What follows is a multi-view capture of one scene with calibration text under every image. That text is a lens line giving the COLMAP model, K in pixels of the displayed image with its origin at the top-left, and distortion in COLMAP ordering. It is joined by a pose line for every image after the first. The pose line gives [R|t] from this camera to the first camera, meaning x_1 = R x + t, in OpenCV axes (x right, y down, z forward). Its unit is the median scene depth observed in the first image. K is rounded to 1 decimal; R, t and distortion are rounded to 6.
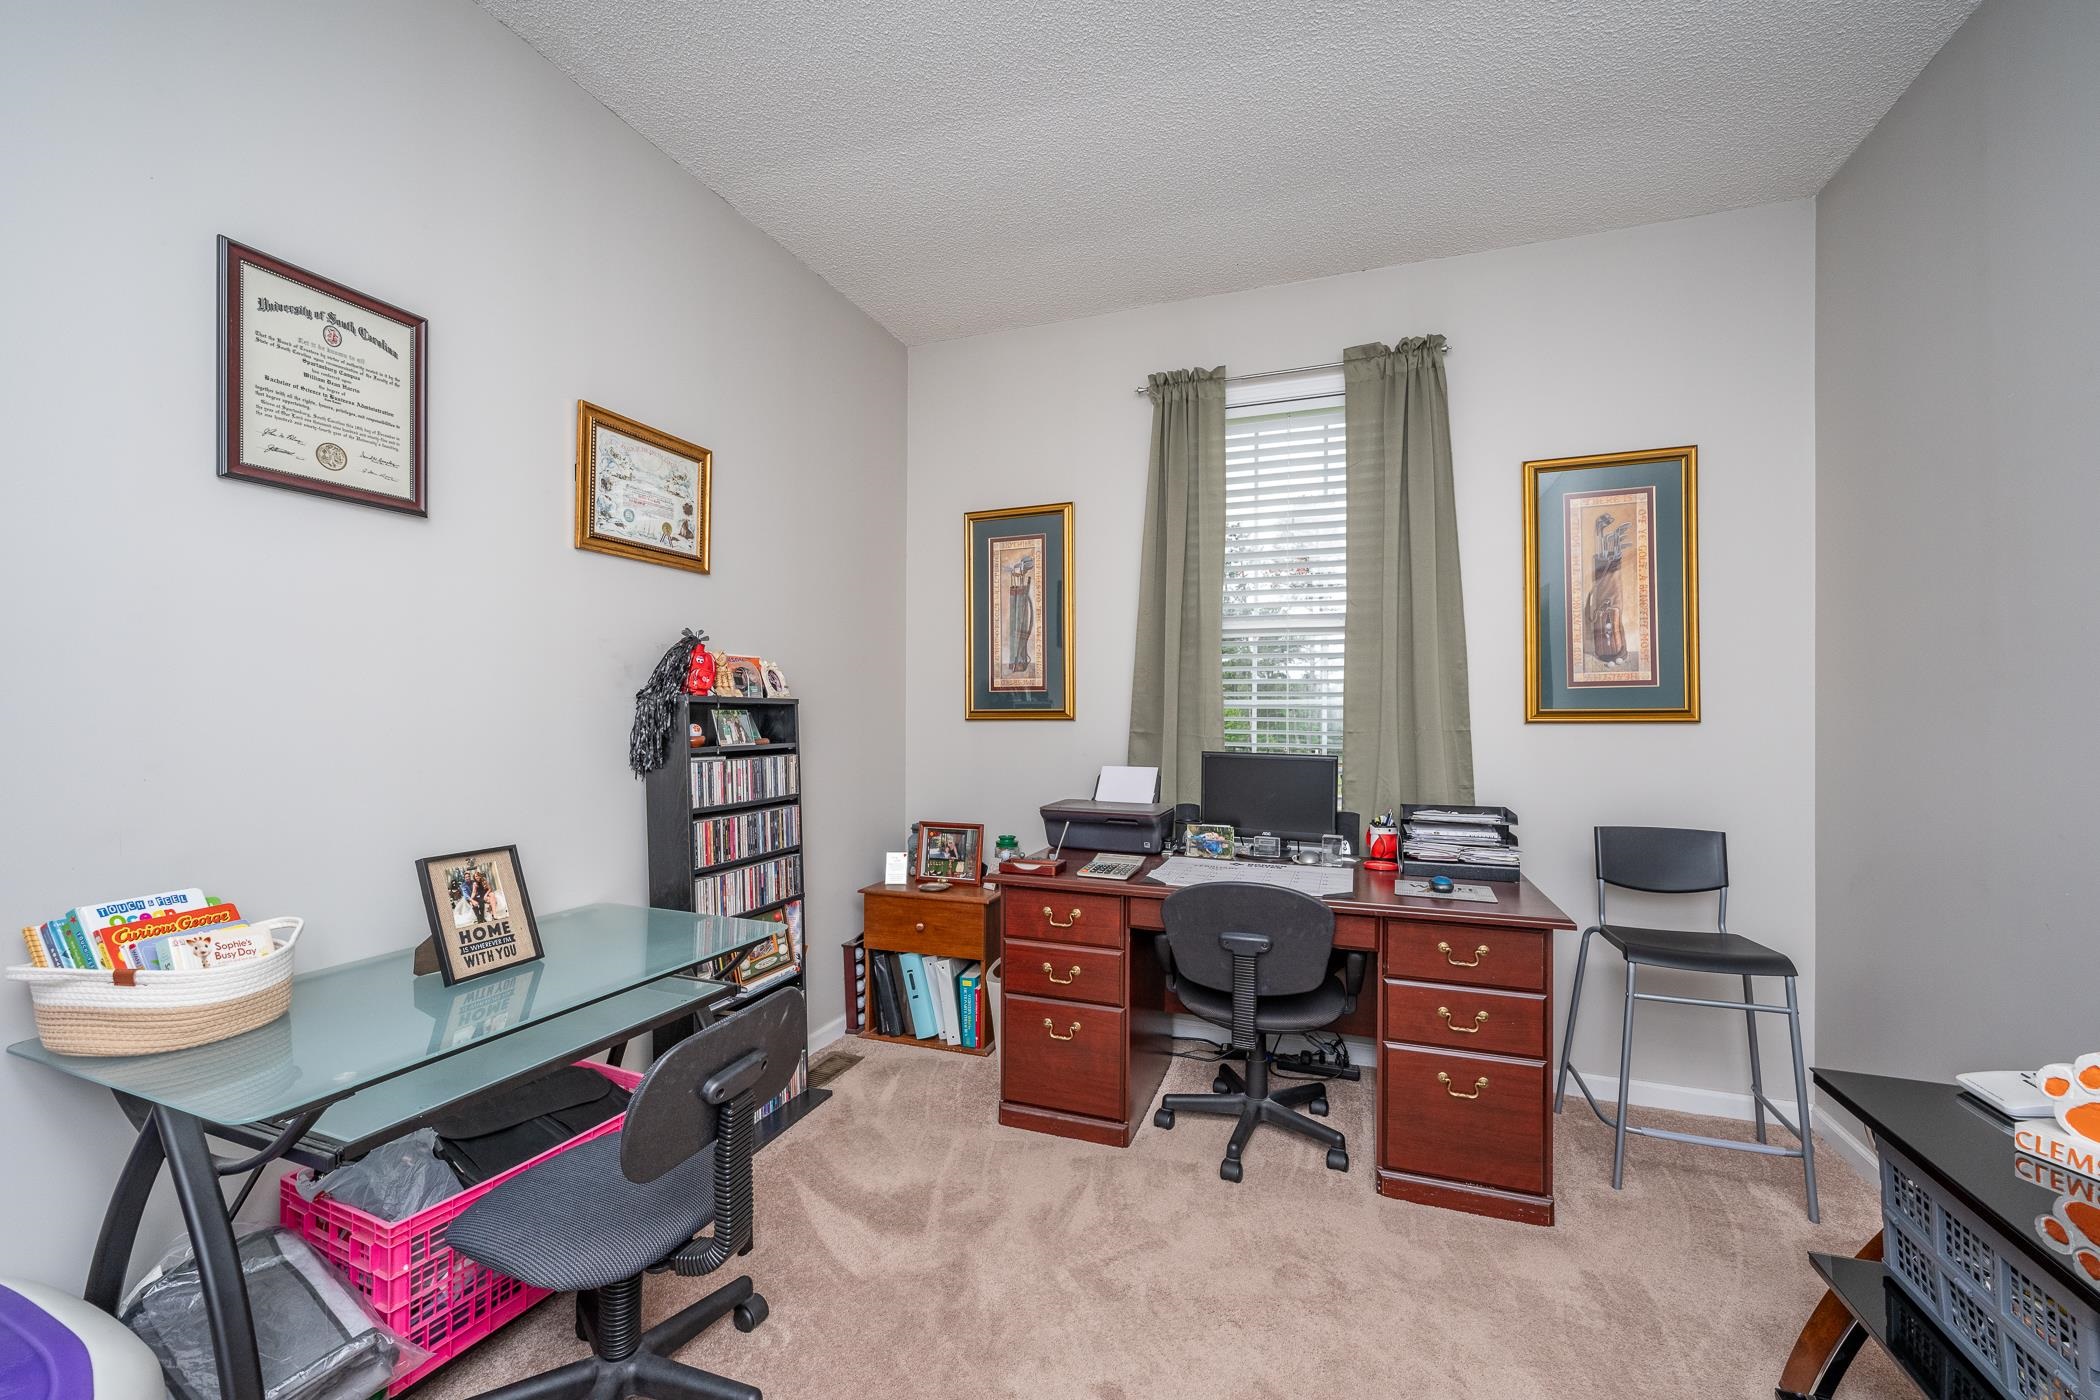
lens RADIAL K [[838.4, 0, 1052.5], [0, 838.4, 704.8], [0, 0, 1]] dist [0.001474, 0.000163]
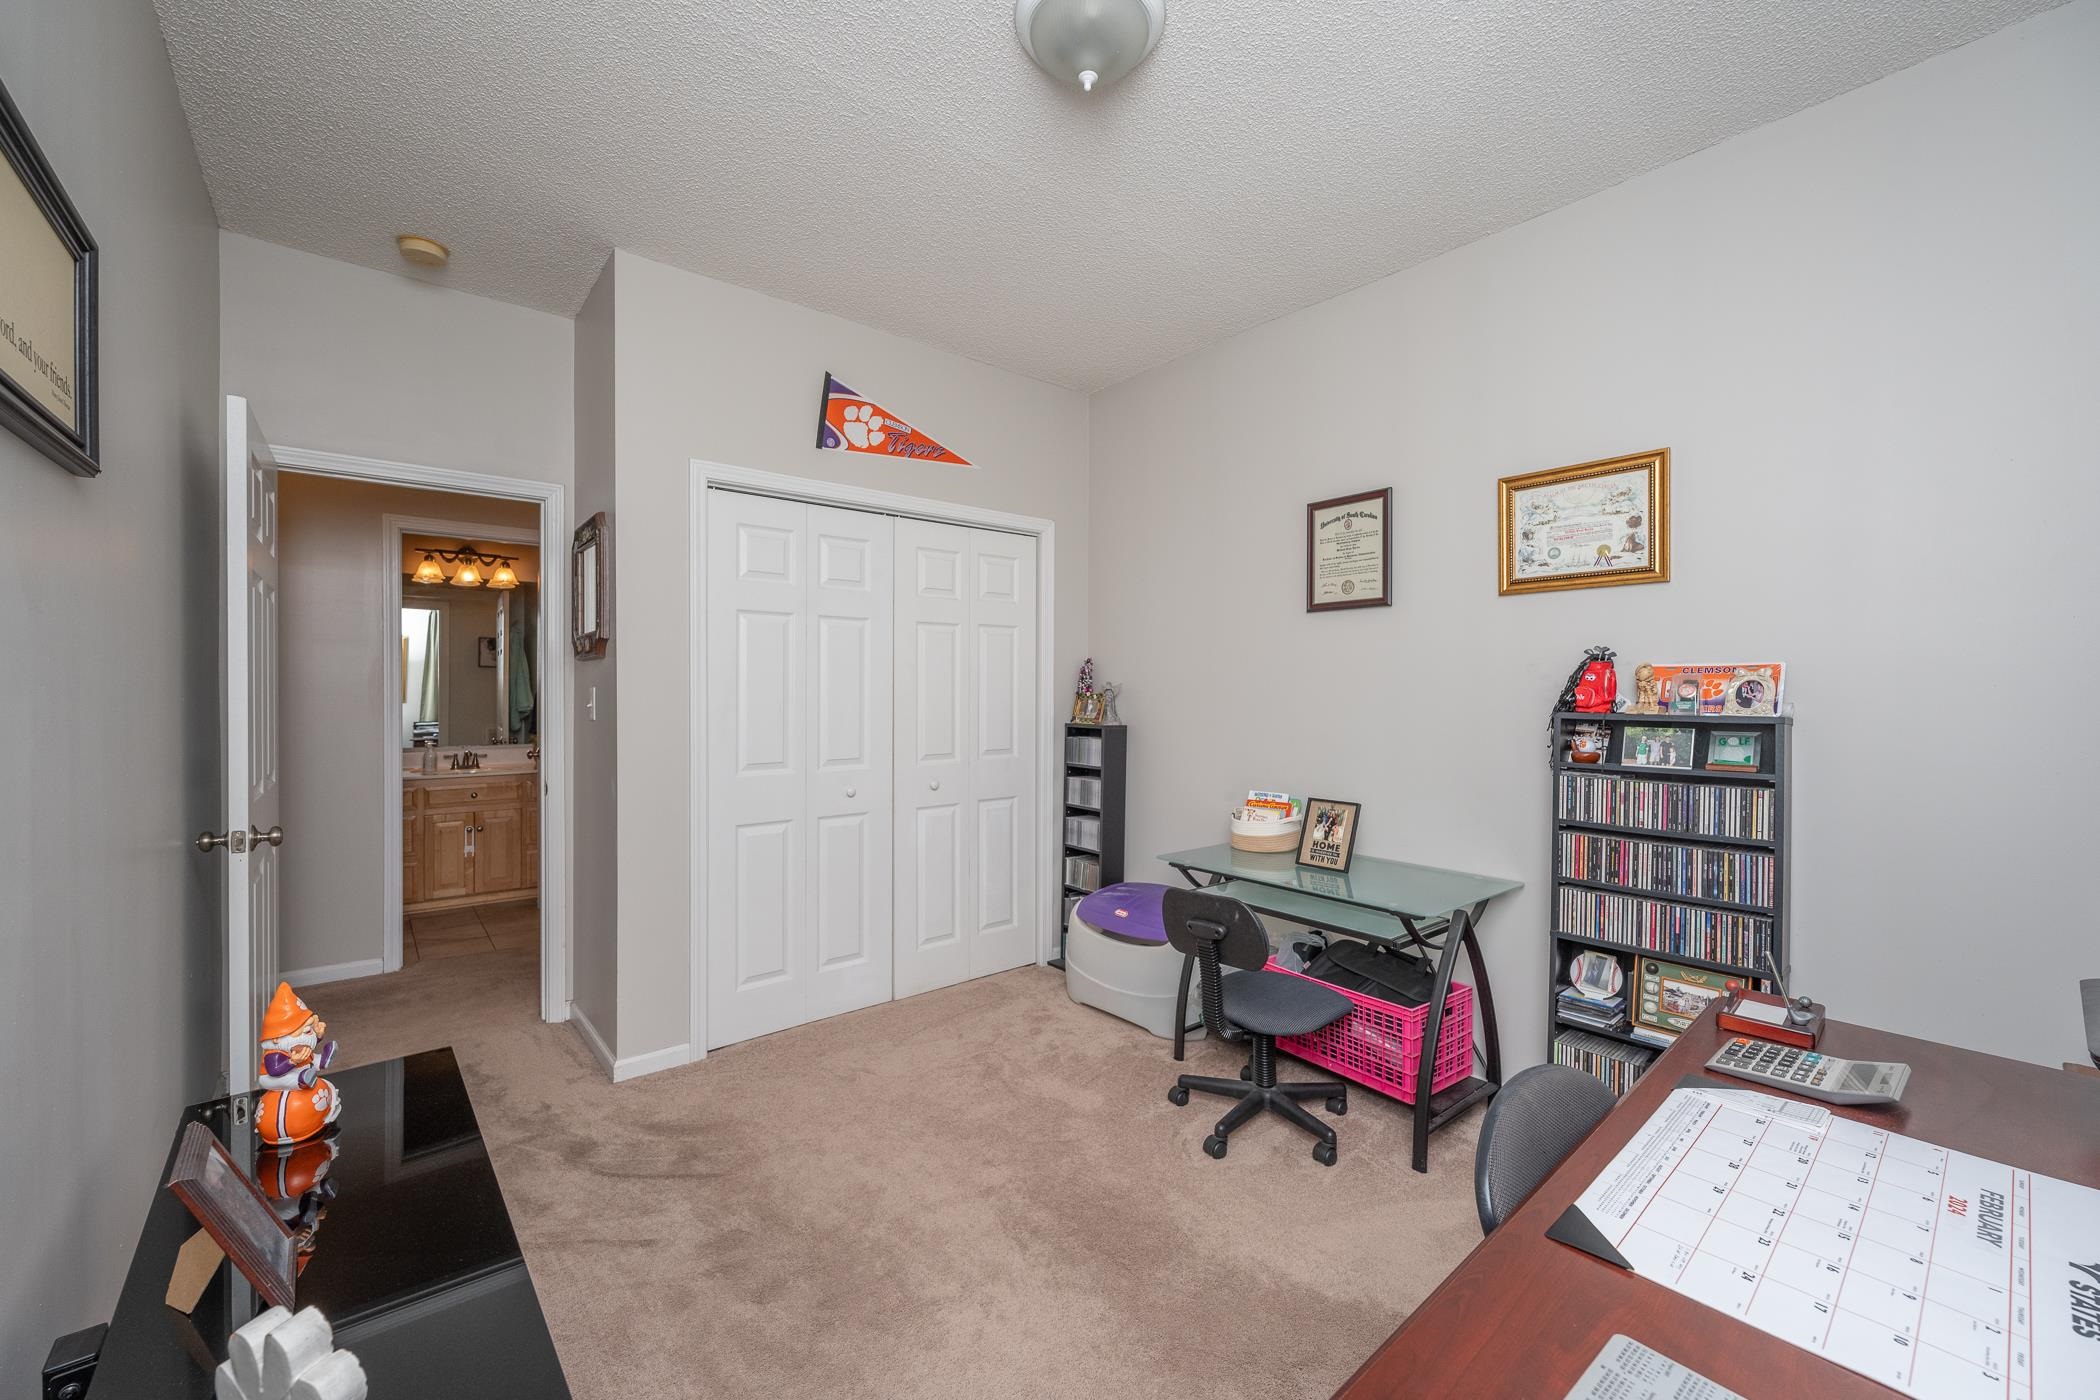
lens RADIAL K [[838.4, 0, 1049.0], [0, 838.4, 693.9], [0, 0, 1]] dist [0.001474, 0.000163]
pose [[-0.491511, -0.002925, -0.870867, 0.783552], [0.002091, 0.999988, -0.004539, -0.030131], [0.870869, -0.004052, -0.491498, 0.919398]]
